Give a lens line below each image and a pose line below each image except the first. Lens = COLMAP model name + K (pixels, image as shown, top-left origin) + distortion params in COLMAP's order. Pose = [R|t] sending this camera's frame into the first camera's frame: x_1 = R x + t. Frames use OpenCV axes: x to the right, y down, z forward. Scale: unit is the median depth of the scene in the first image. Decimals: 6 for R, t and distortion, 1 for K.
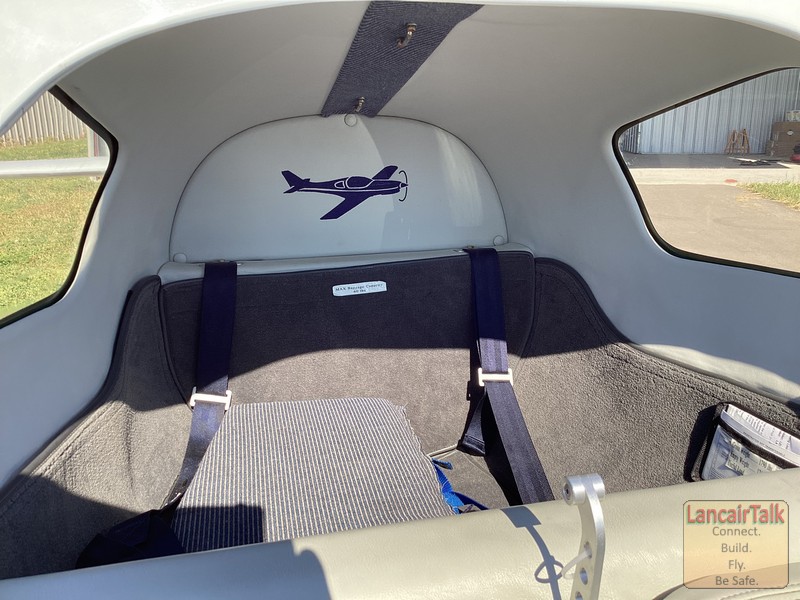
lens RADIAL K [[685.2, 0, 400.1], [0, 685.2, 288.4], [0, 0, 1]] dist [0.074844, -0.202894]
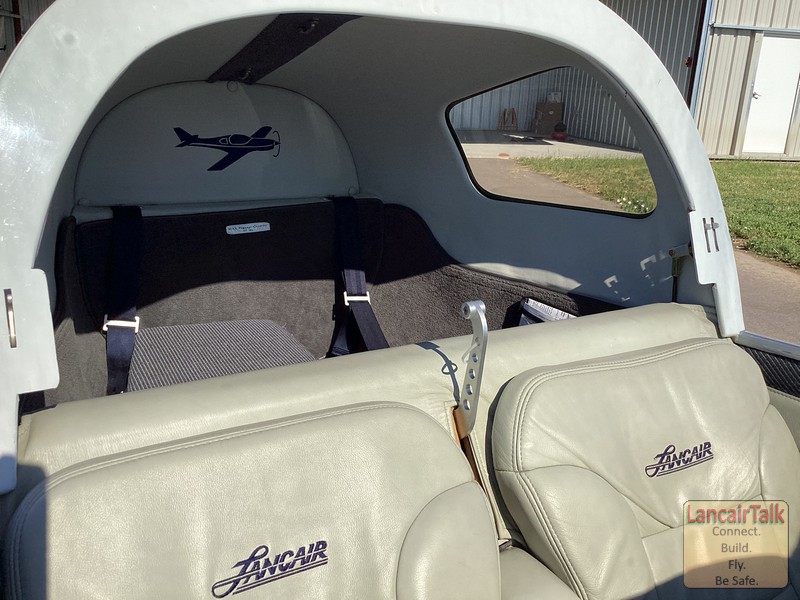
lens RADIAL K [[685.2, 0, 400.1], [0, 685.2, 288.4], [0, 0, 1]] dist [0.074844, -0.202894]
pose [[0.954573, -0.035350, 0.295872, -0.159293], [0.023066, 0.998725, 0.044907, 0.055798], [-0.297082, -0.036042, 0.954171, -0.229583]]
